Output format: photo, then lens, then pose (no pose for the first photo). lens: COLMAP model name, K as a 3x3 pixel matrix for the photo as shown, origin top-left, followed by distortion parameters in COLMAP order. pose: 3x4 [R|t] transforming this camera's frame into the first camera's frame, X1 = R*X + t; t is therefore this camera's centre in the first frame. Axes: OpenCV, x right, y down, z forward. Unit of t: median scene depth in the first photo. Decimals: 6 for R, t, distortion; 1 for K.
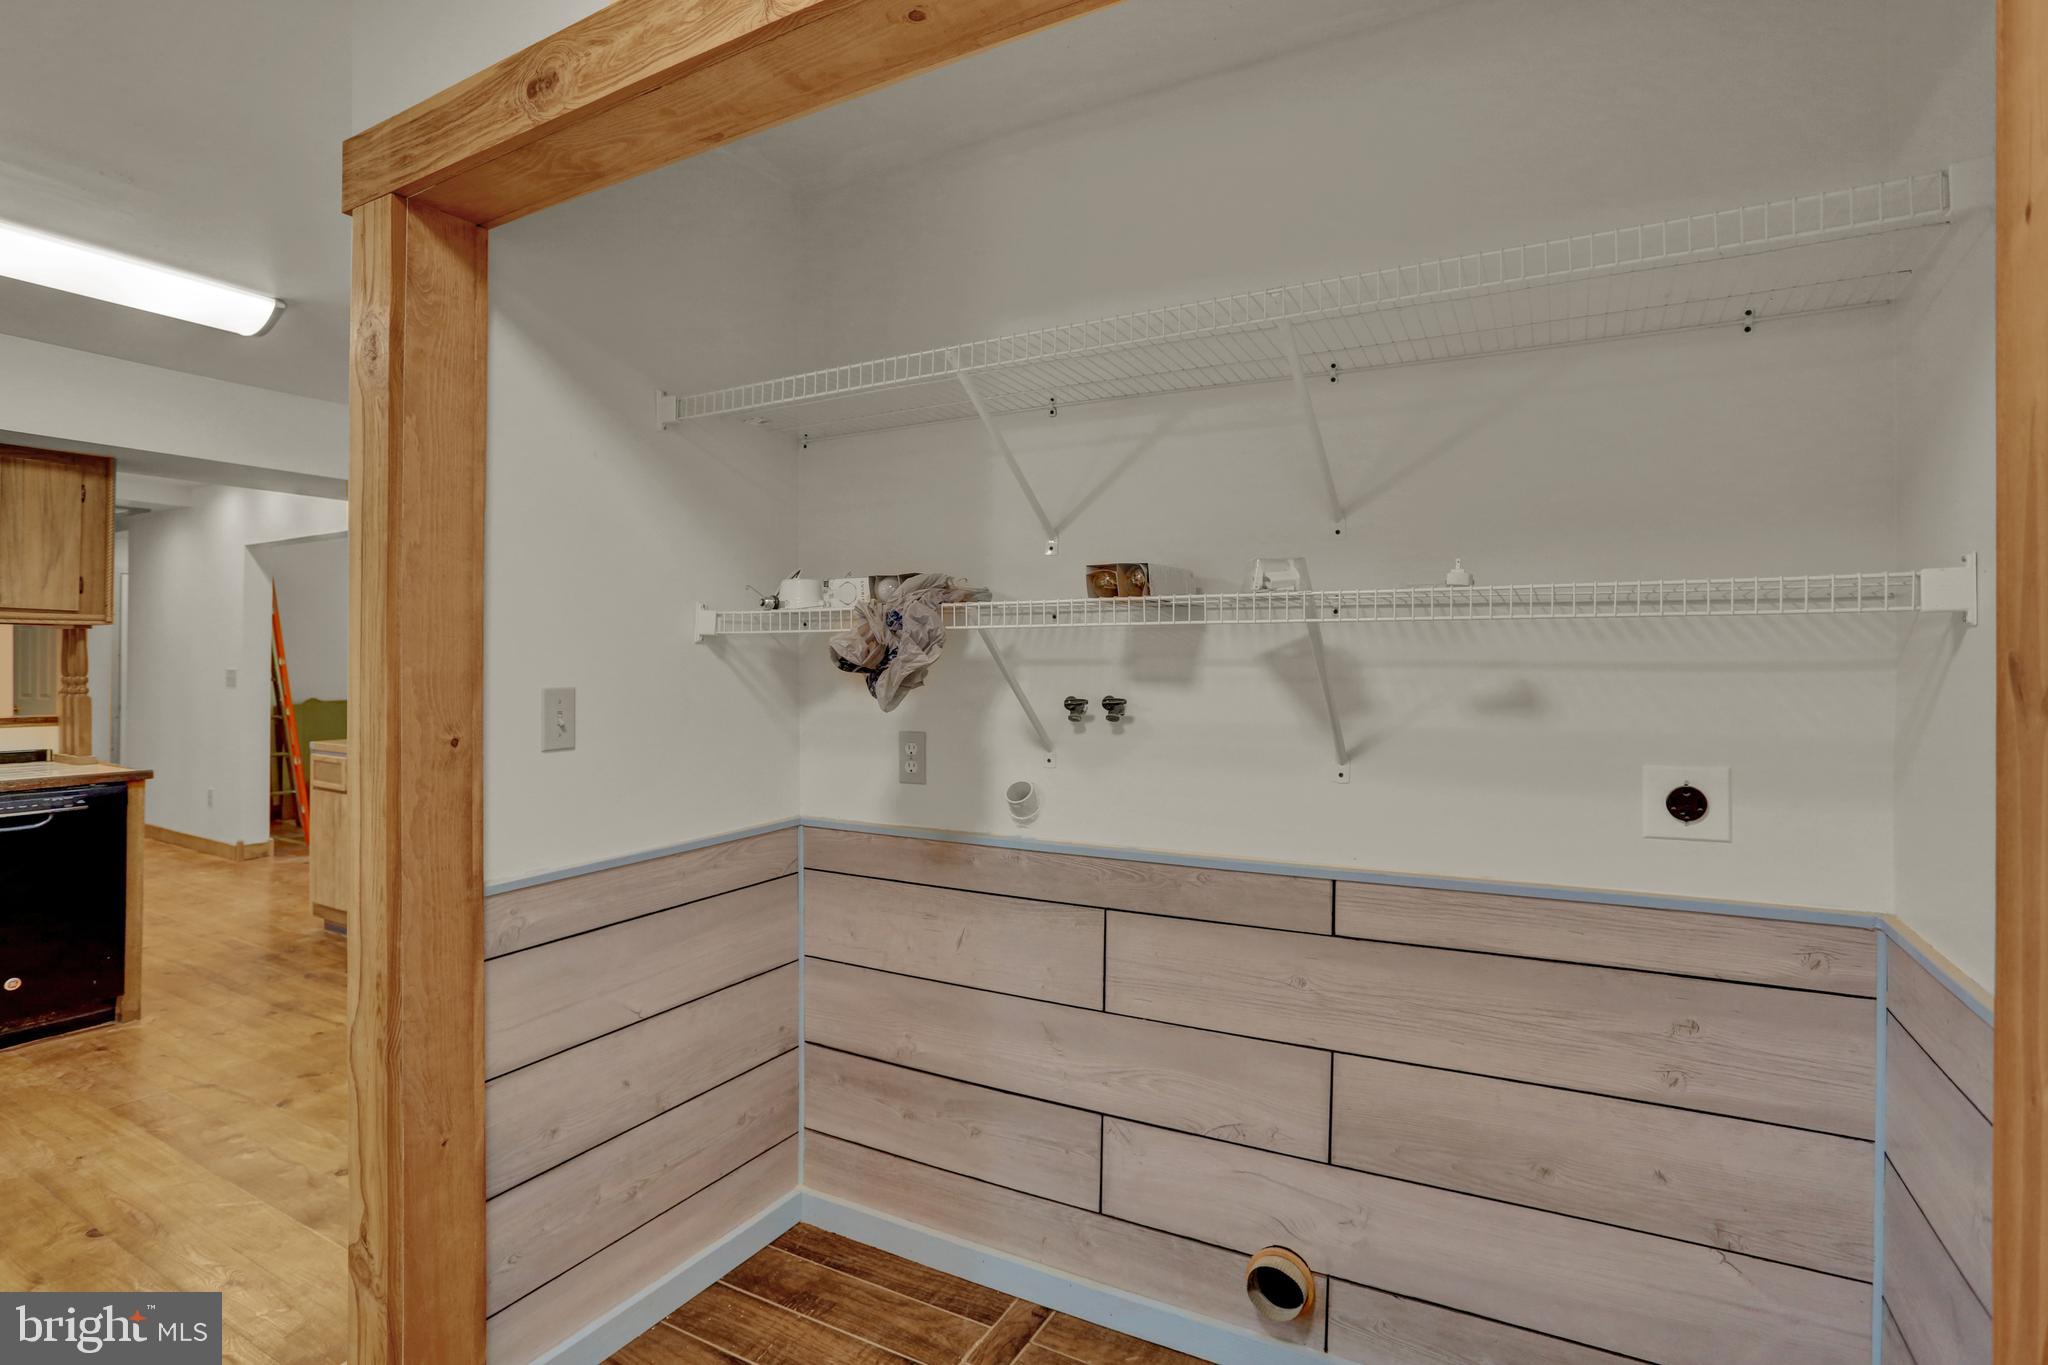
lens RADIAL K [[1002.9, 0, 1001.3], [0, 1002.9, 650.3], [0, 0, 1]] dist [-0.061155, 0.025009]
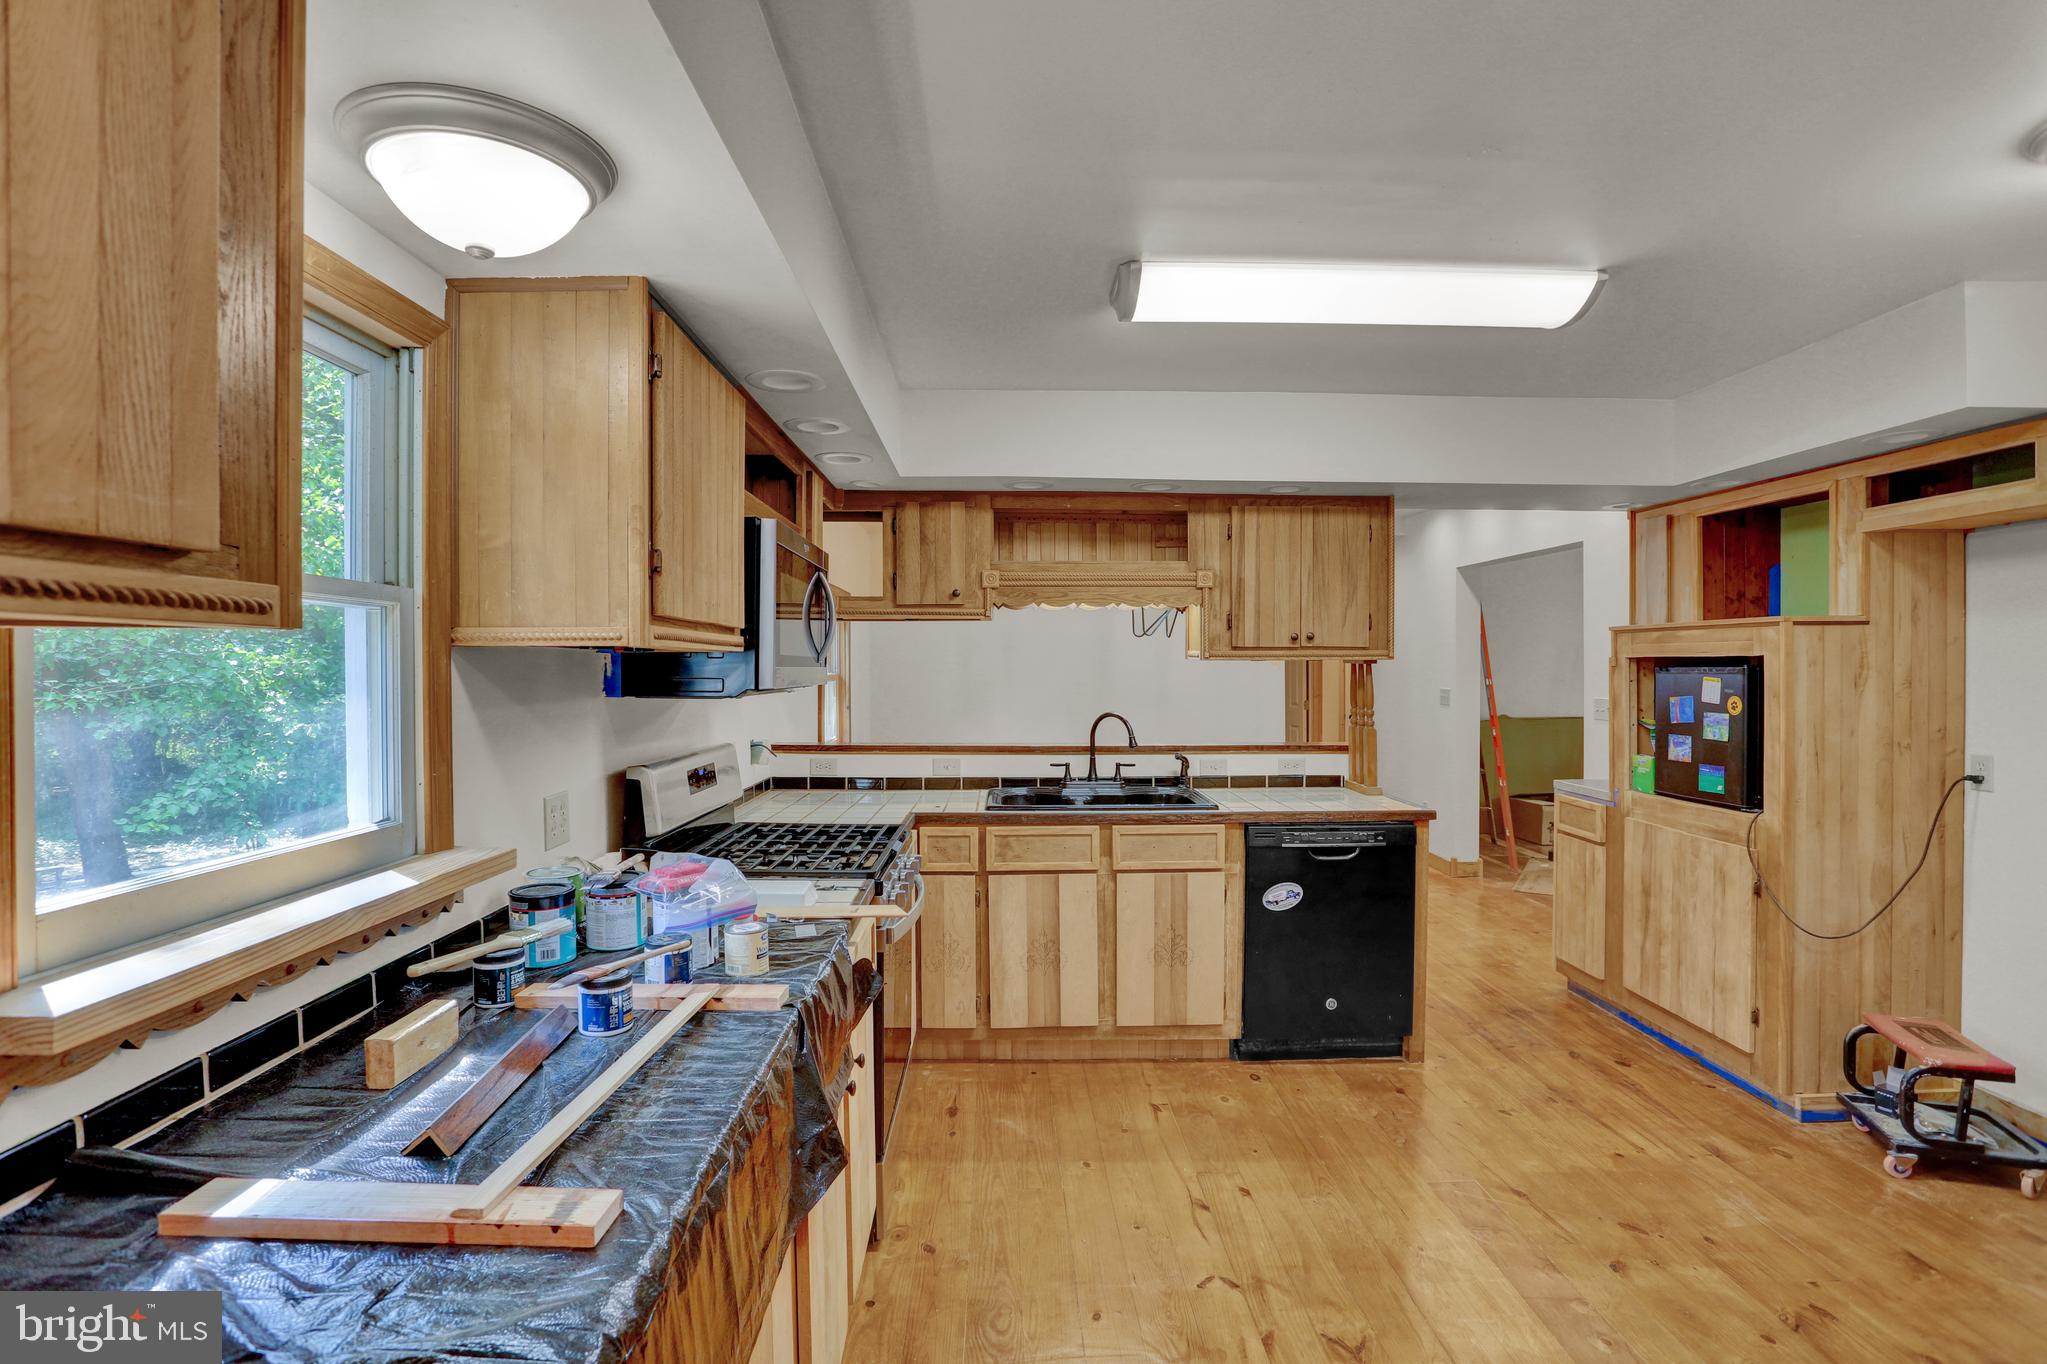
lens RADIAL K [[1002.4, 0, 1017.6], [0, 1002.4, 668.0], [0, 0, 1]] dist [-0.061155, 0.025009]
pose [[0.521970, 0.004160, -0.852954, -0.243447], [0.009398, 0.999899, 0.010628, -0.033708], [0.852912, -0.013564, 0.521878, 0.124973]]
